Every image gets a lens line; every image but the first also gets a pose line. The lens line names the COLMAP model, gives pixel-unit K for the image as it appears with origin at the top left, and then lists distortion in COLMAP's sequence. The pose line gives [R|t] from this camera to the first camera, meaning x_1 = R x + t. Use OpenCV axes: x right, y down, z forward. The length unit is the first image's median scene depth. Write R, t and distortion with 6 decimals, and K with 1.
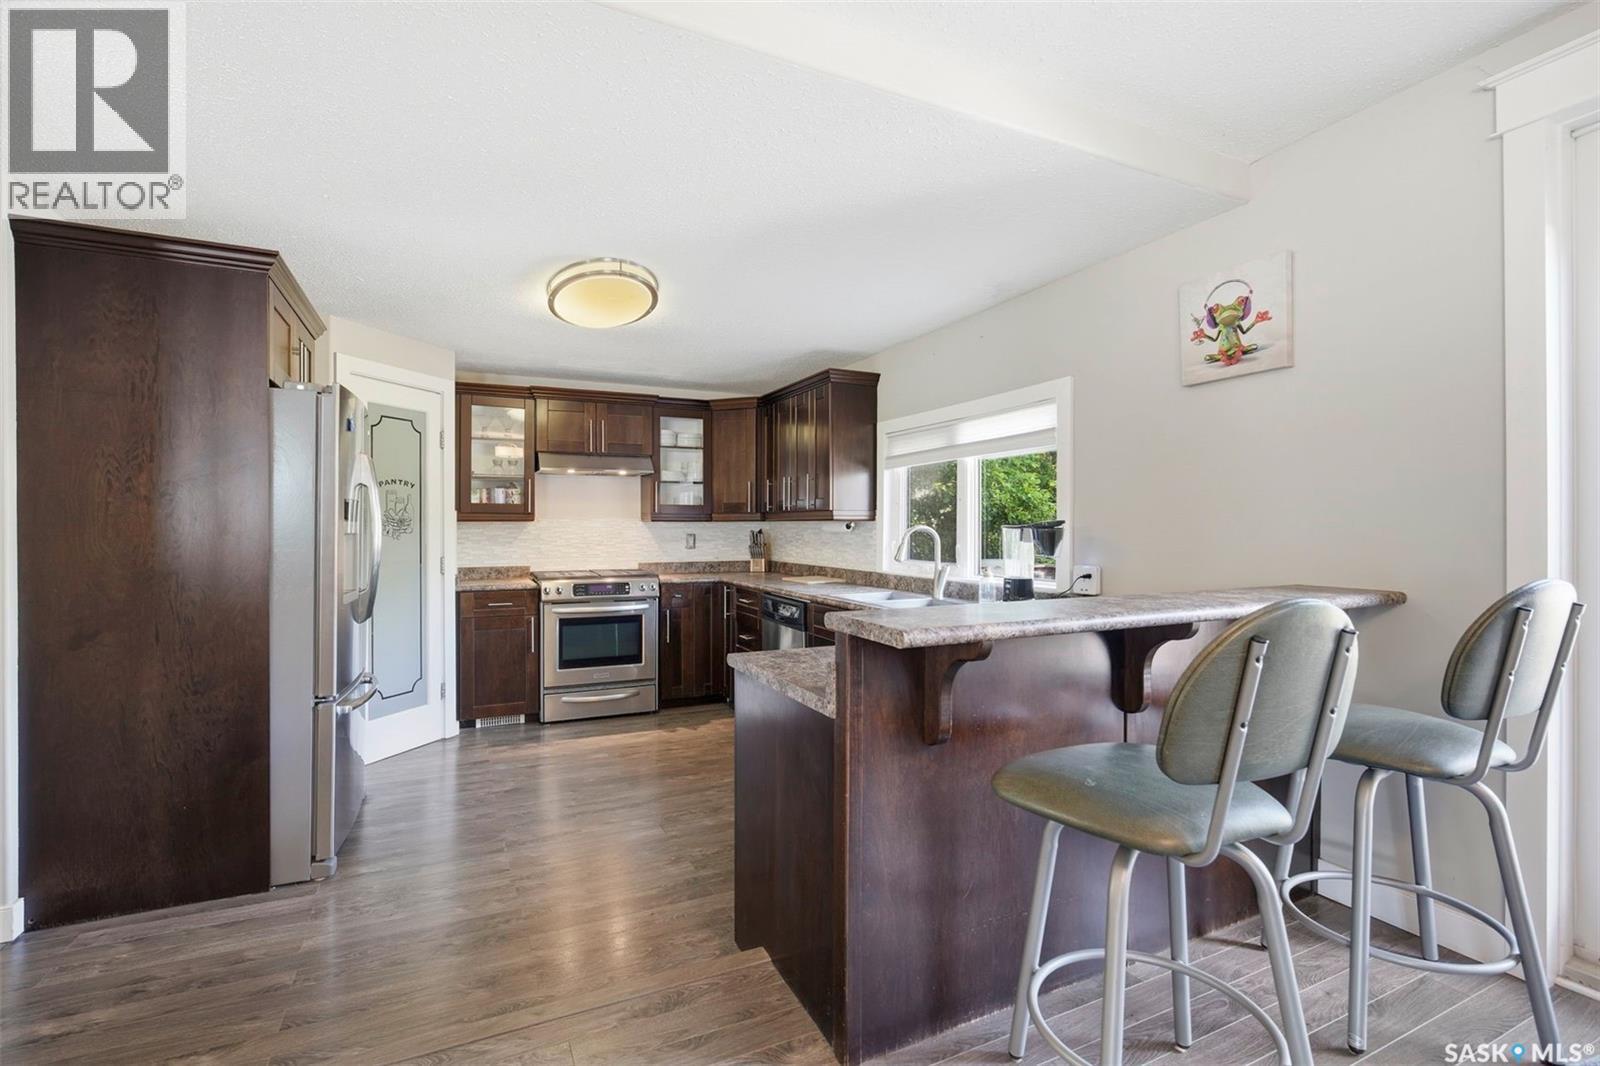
lens RADIAL K [[729.7, 0, 800.0], [0, 729.7, 533.0], [0, 0, 1]] dist [0.000345, 0.000159]
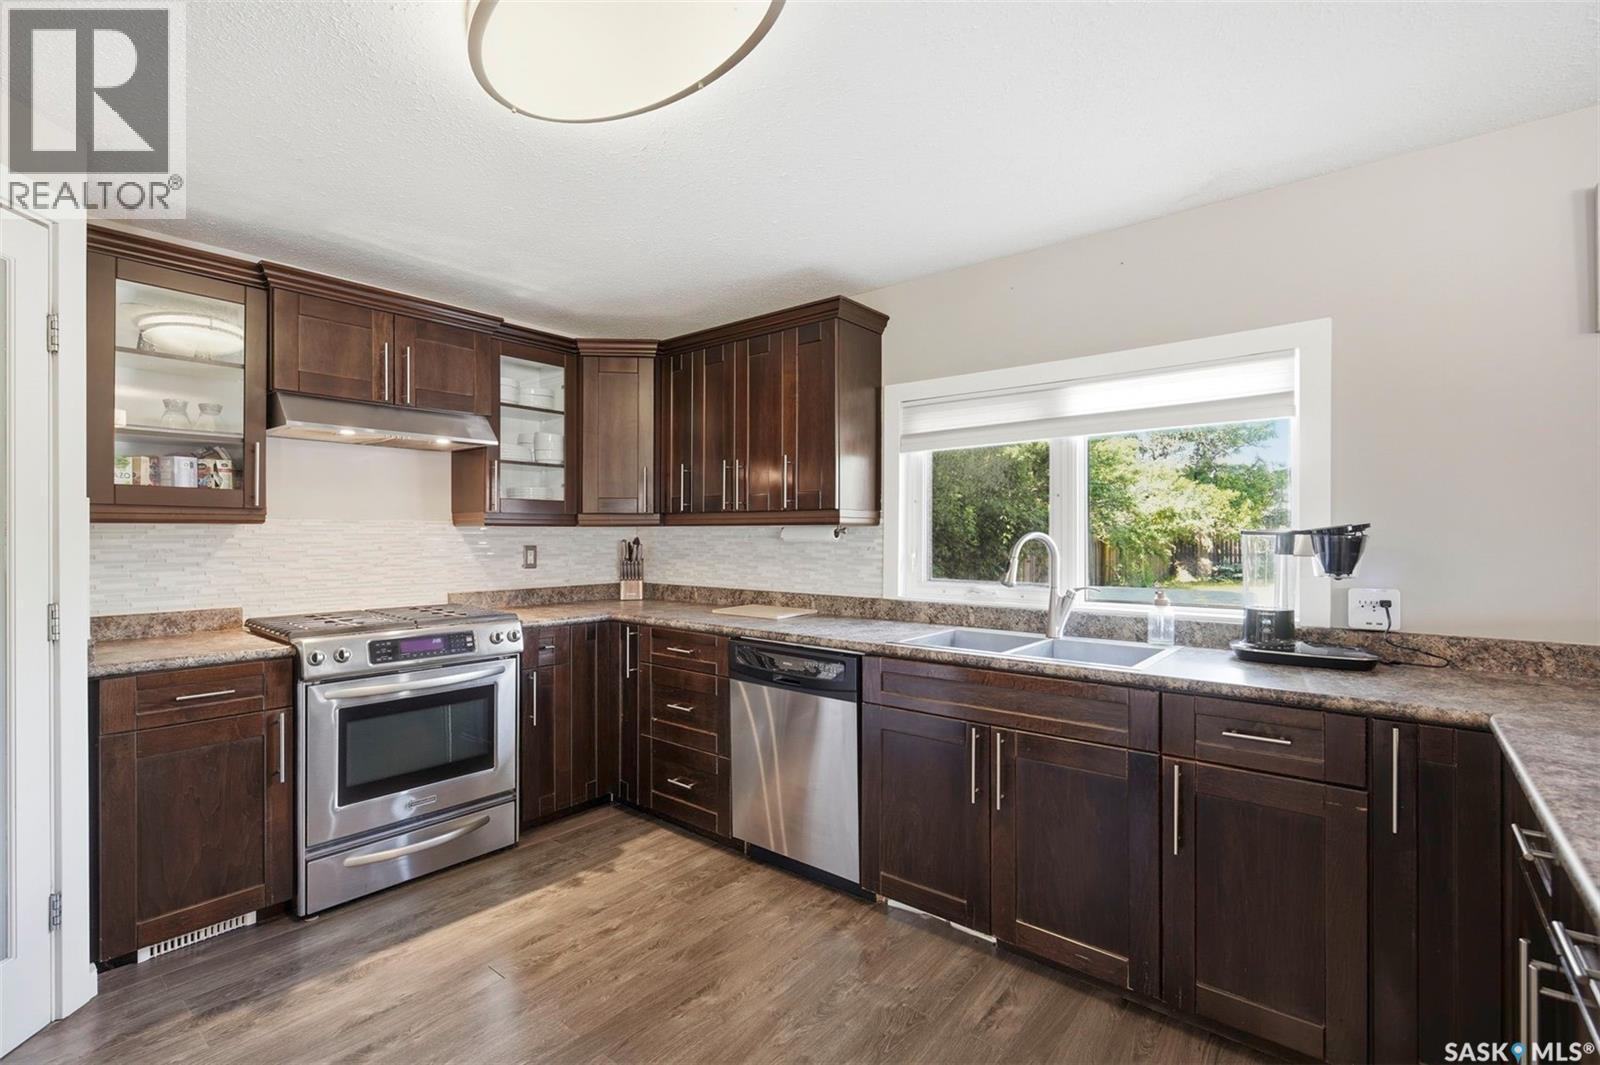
lens RADIAL K [[717.7, 0, 799.5], [0, 717.7, 537.6], [0, 0, 1]] dist [0.001081, 0.000216]
pose [[0.903899, -0.001422, 0.427744, -0.247401], [0.003884, 0.999981, -0.004885, -0.002035], [-0.427729, 0.006077, 0.903887, 0.385100]]
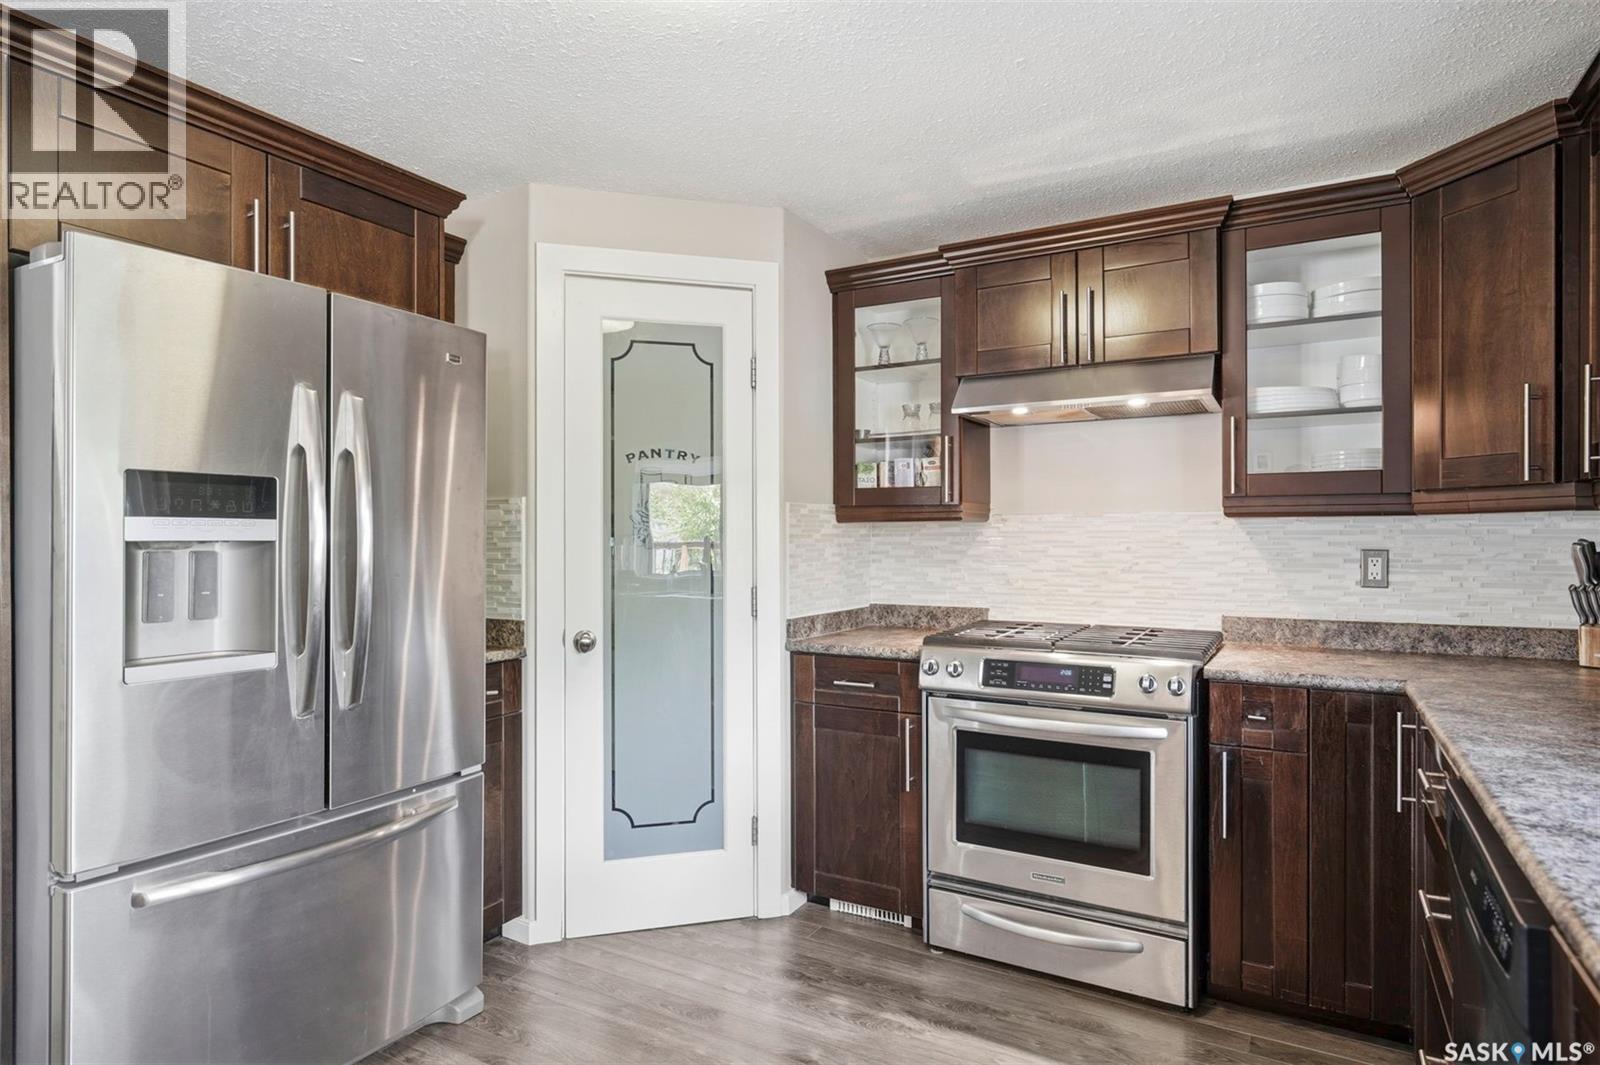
lens RADIAL K [[892.2, 0, 797.4], [0, 892.2, 537.6], [0, 0, 1]] dist [-0.003373, 0.000393]
pose [[0.573209, 0.000768, -0.819409, 0.071594], [-0.005276, 0.999982, -0.002753, -0.002126], [0.819392, 0.005901, 0.573203, 0.583397]]
